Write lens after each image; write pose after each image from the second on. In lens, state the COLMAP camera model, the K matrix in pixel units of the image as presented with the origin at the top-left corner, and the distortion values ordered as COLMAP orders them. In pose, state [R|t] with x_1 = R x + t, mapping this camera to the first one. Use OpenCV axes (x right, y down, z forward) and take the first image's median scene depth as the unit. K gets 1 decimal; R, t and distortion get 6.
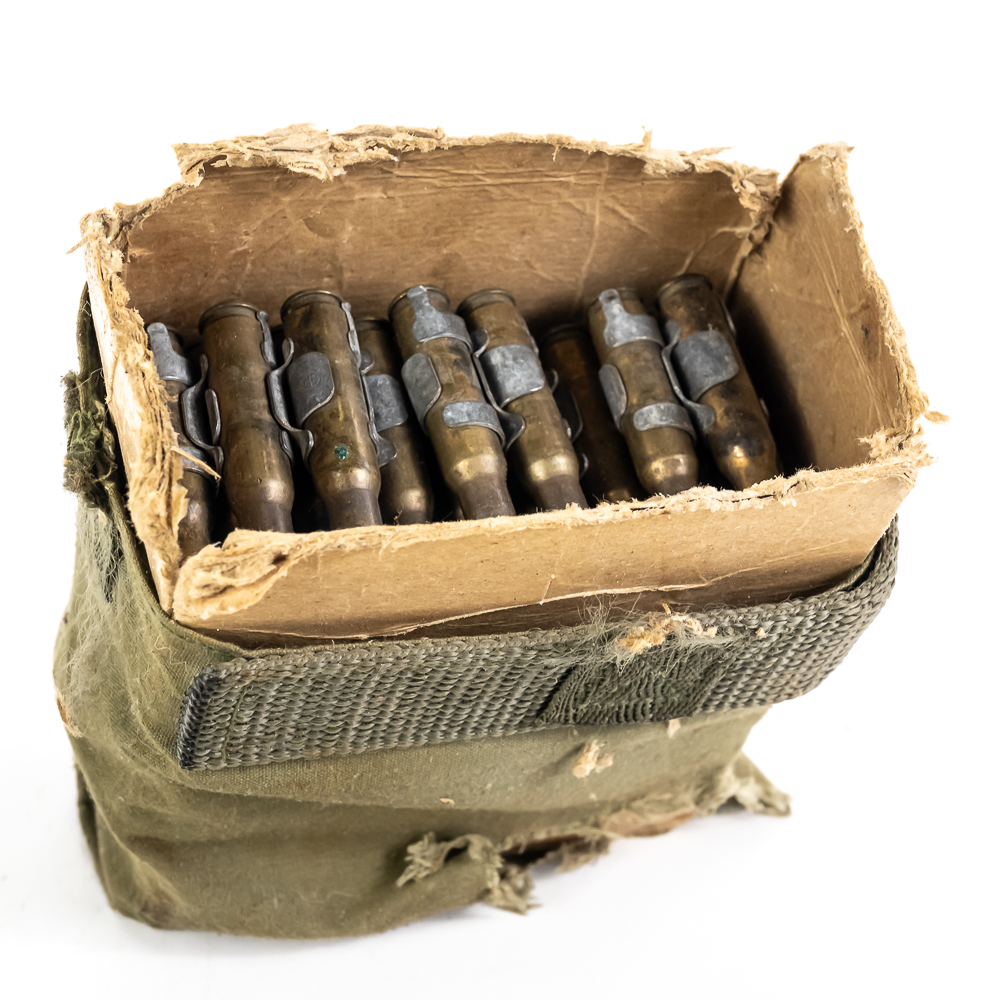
lens RADIAL K [[2003.2, 0, 500.0], [0, 2003.2, 500.0], [0, 0, 1]] dist [0.000449, 0.023844]
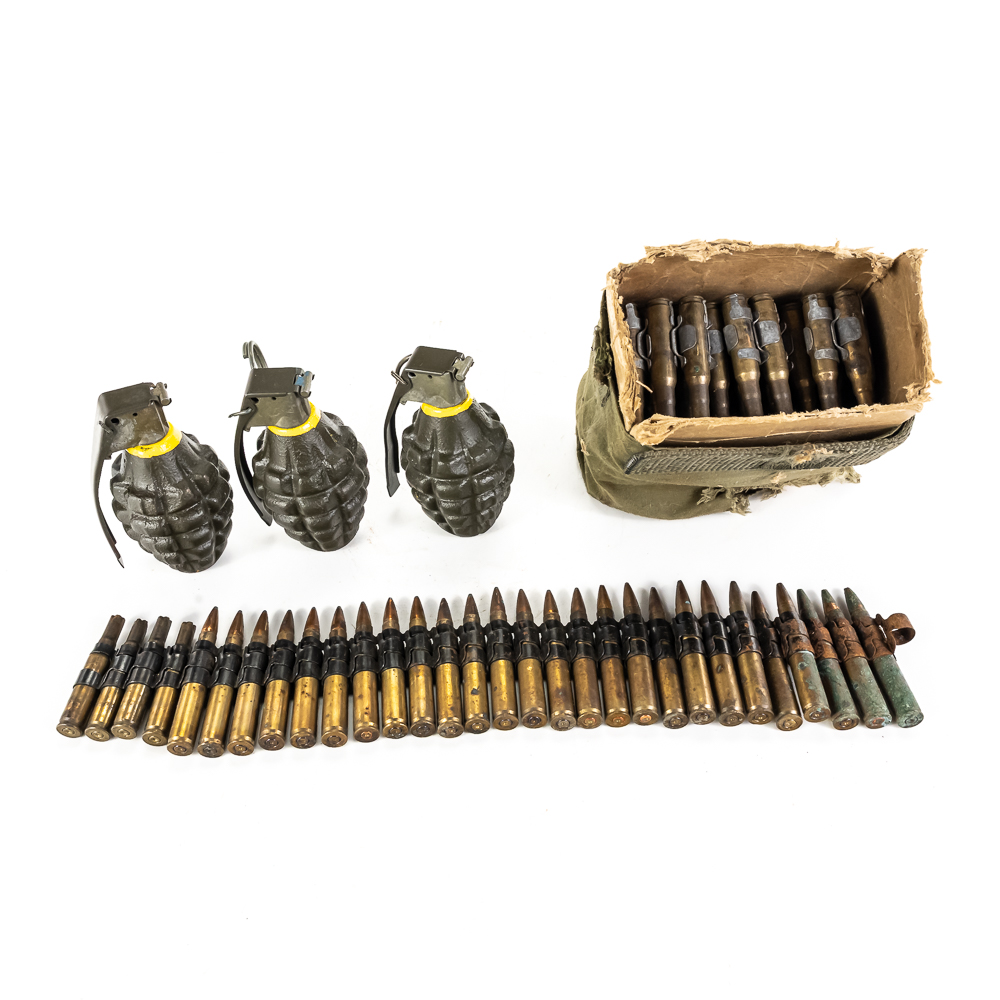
lens RADIAL K [[970.3, 0, 500.0], [0, 970.3, 500.0], [0, 0, 1]] dist [-0.045911, 0.013447]
pose [[0.967435, 0.128585, -0.218028, -0.028477], [-0.049904, 0.941344, 0.333739, -0.262177], [0.248153, -0.311990, 0.917105, -0.272328]]
